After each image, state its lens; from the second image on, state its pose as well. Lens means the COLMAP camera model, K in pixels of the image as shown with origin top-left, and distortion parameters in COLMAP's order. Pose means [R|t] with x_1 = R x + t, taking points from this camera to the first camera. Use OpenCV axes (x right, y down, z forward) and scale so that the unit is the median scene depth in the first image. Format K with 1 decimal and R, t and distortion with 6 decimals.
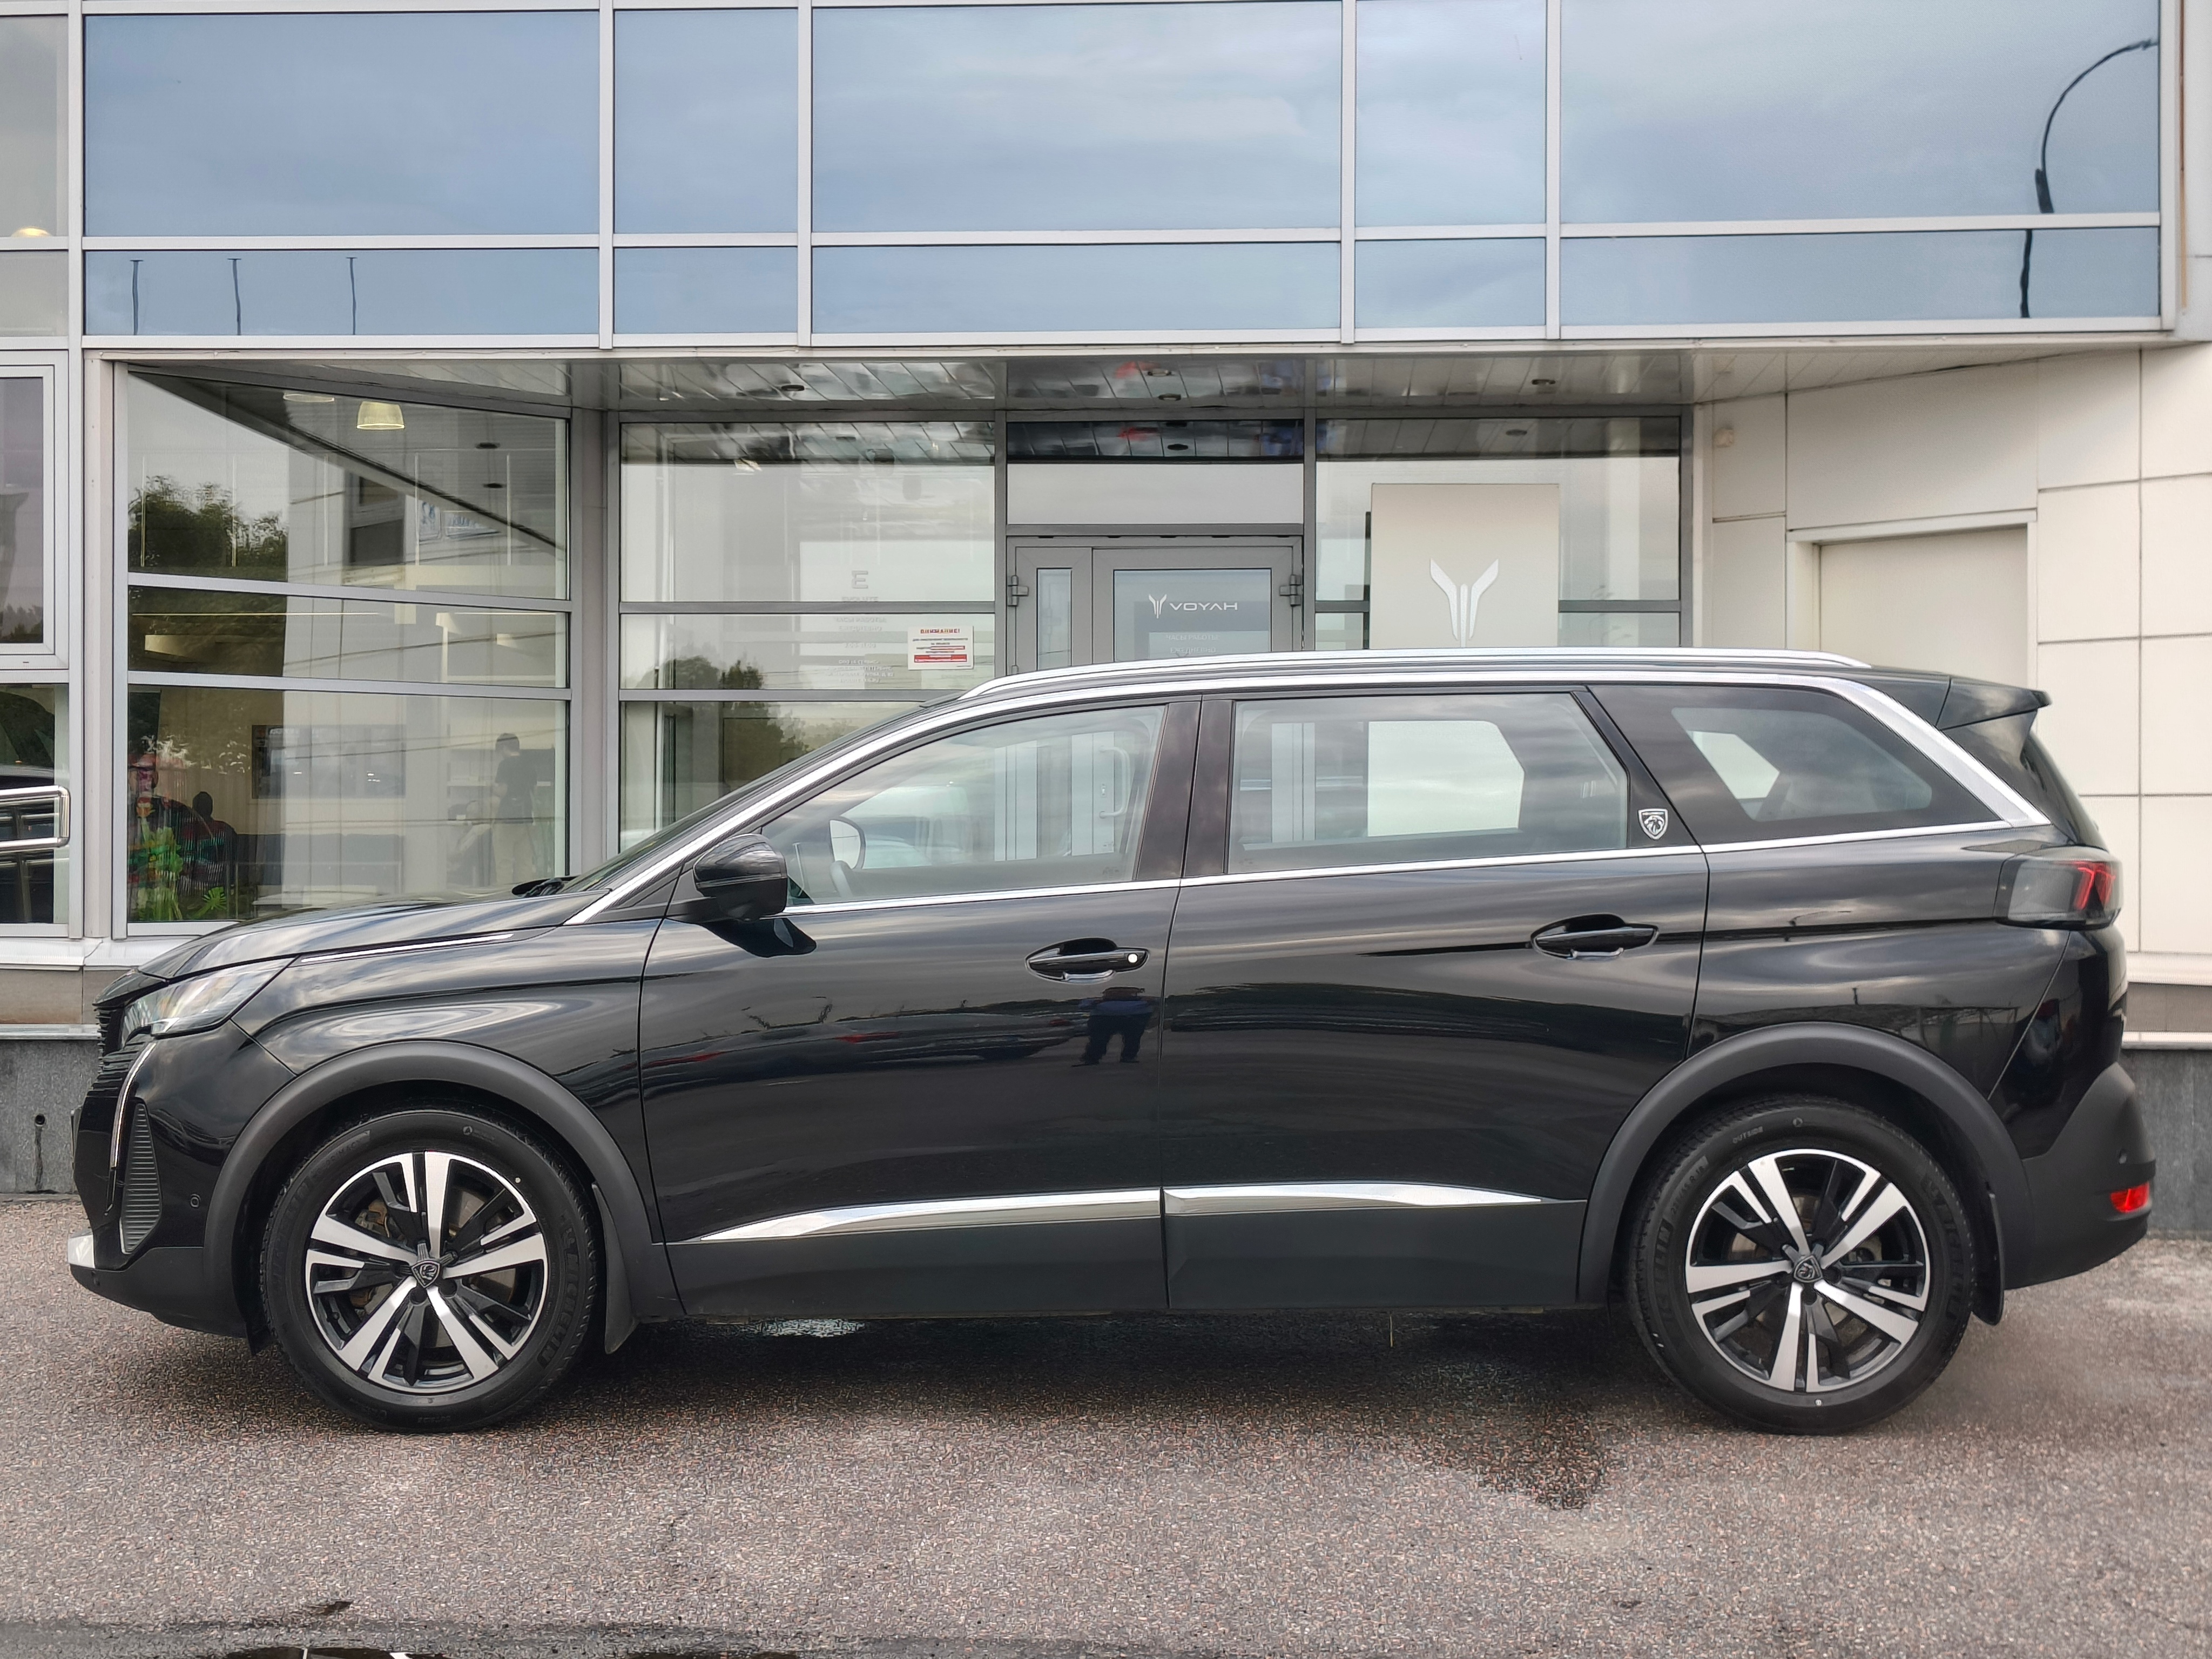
lens RADIAL K [[3028.1, 0, 1117.2], [0, 3028.1, 826.1], [0, 0, 1]] dist [0.070599, -0.069746]
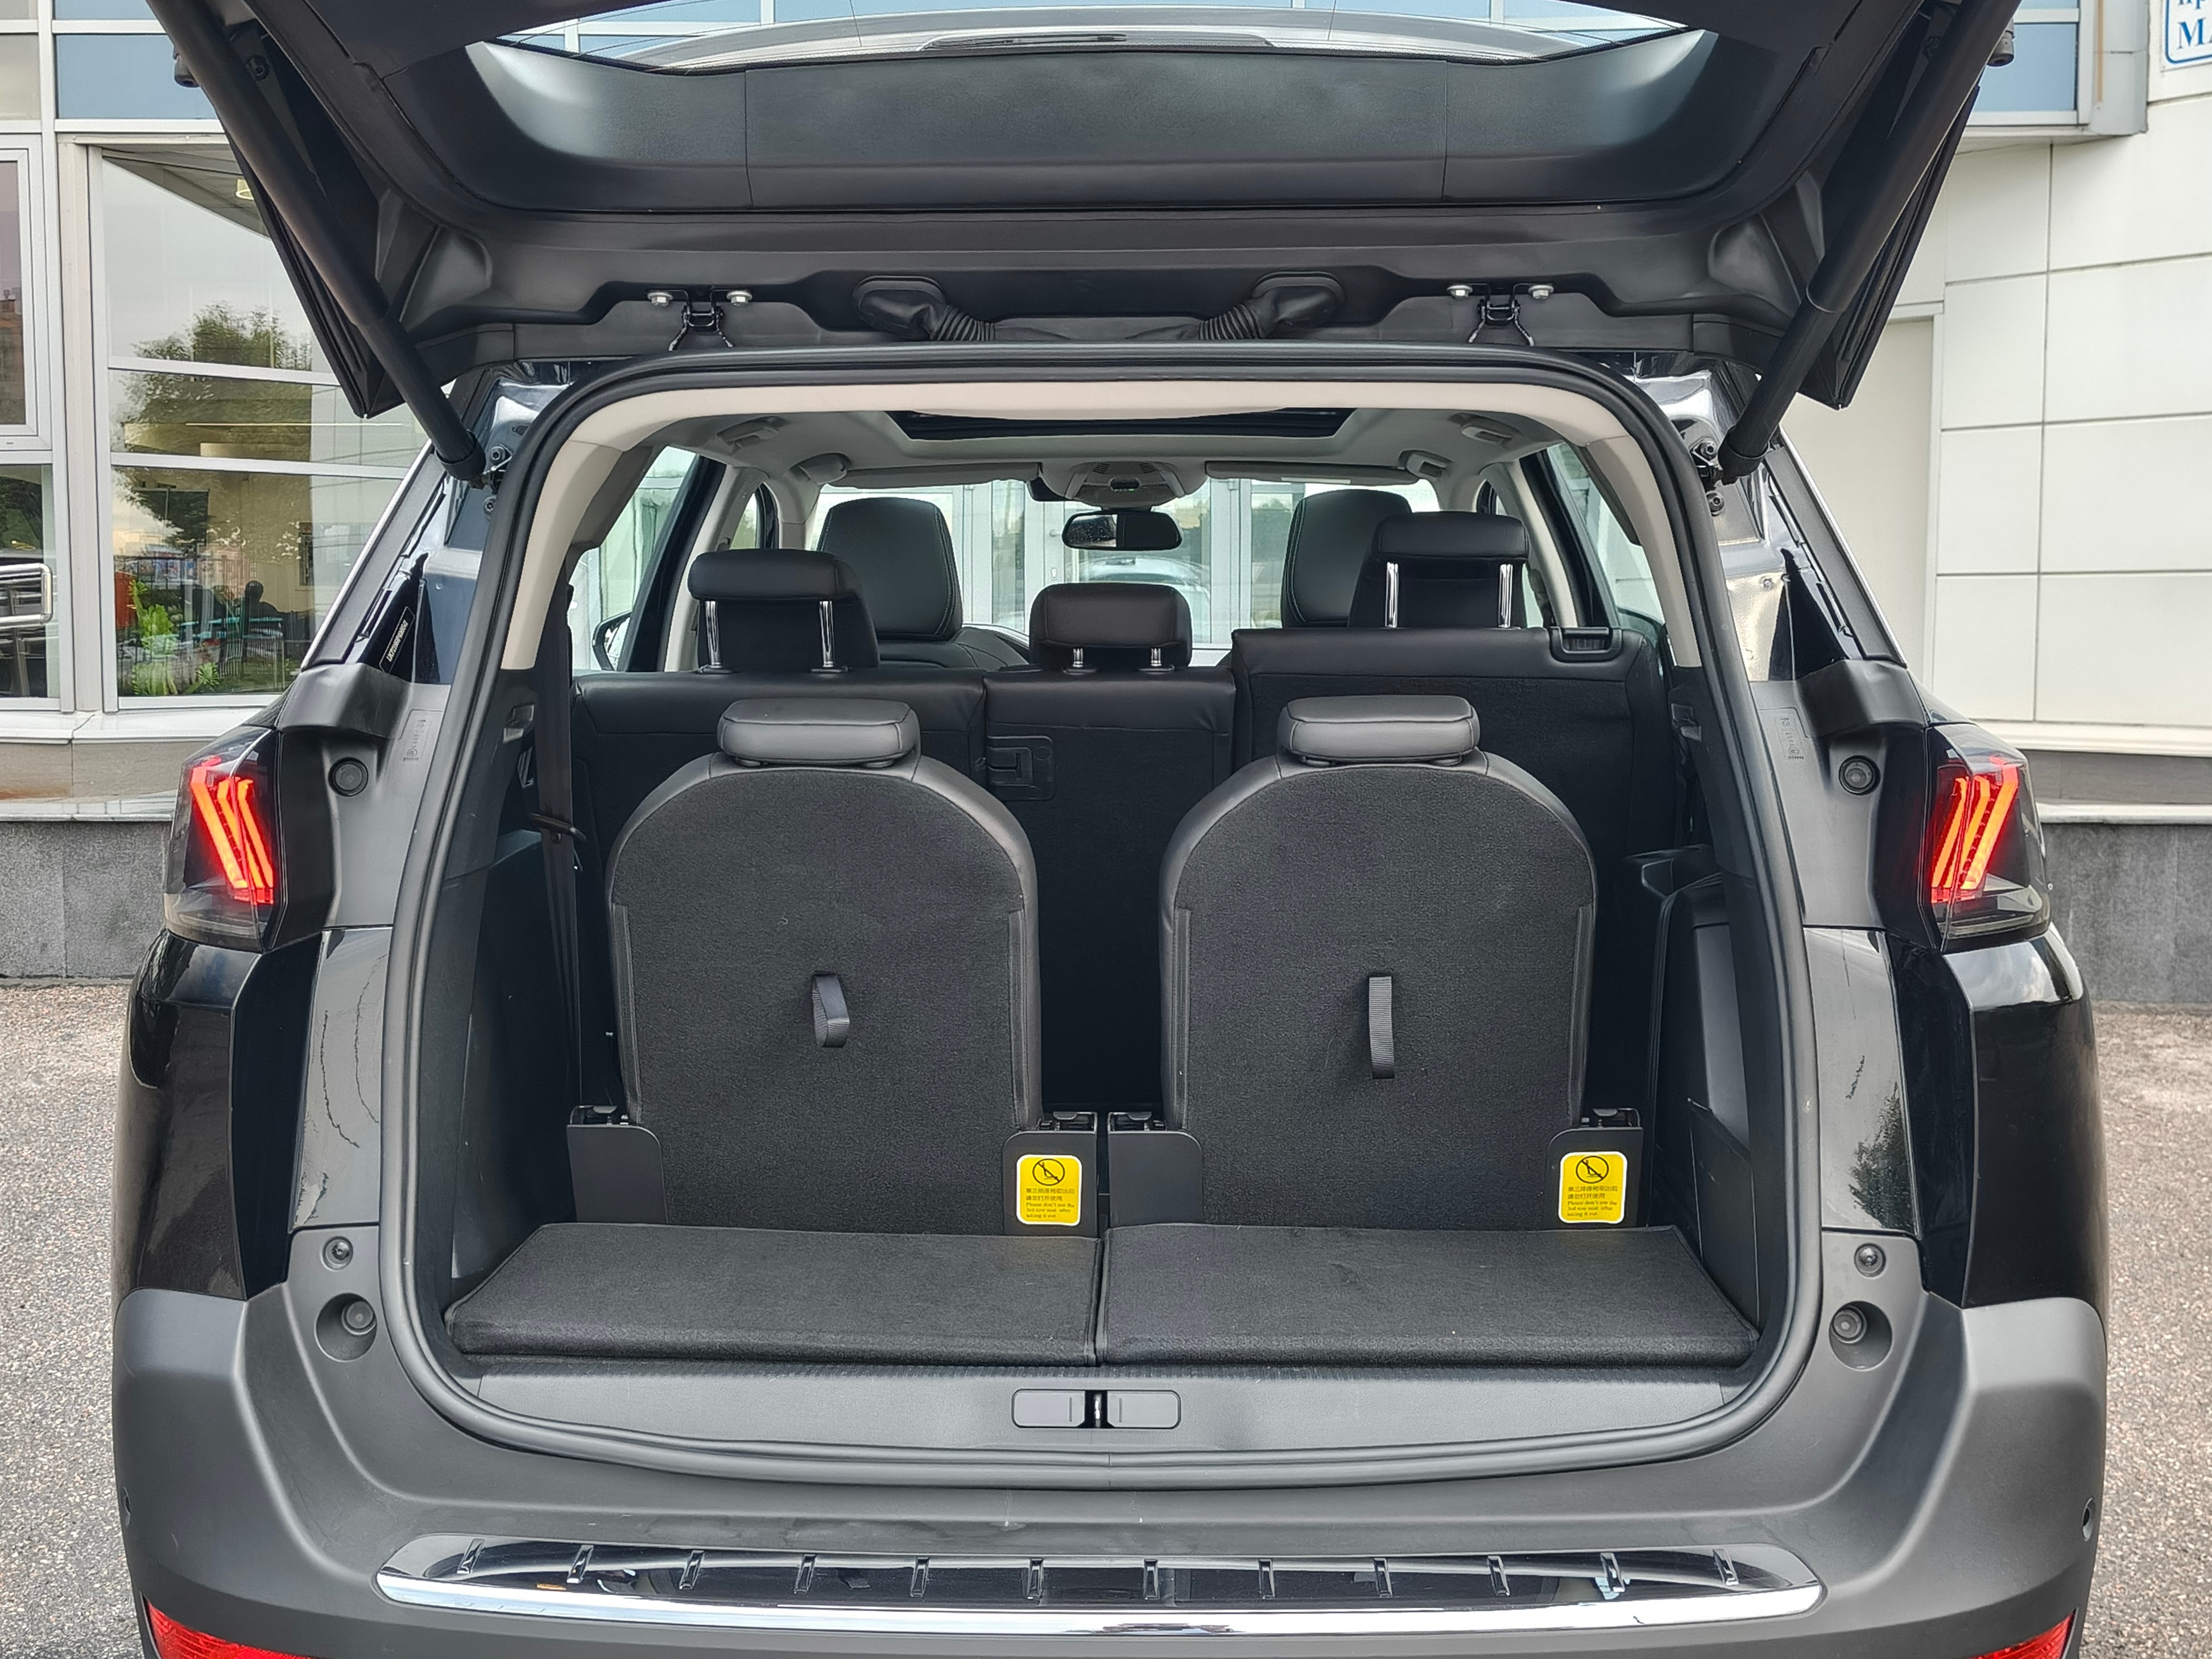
lens RADIAL K [[2368.6, 0, 1099.1], [0, 2368.6, 758.3], [0, 0, 1]] dist [0.018400, 0.013502]
pose [[0.999463, -0.003008, 0.032632, -0.018325], [0.001001, 0.998116, 0.061340, 0.003193], [-0.032756, -0.061275, 0.997583, 0.183510]]
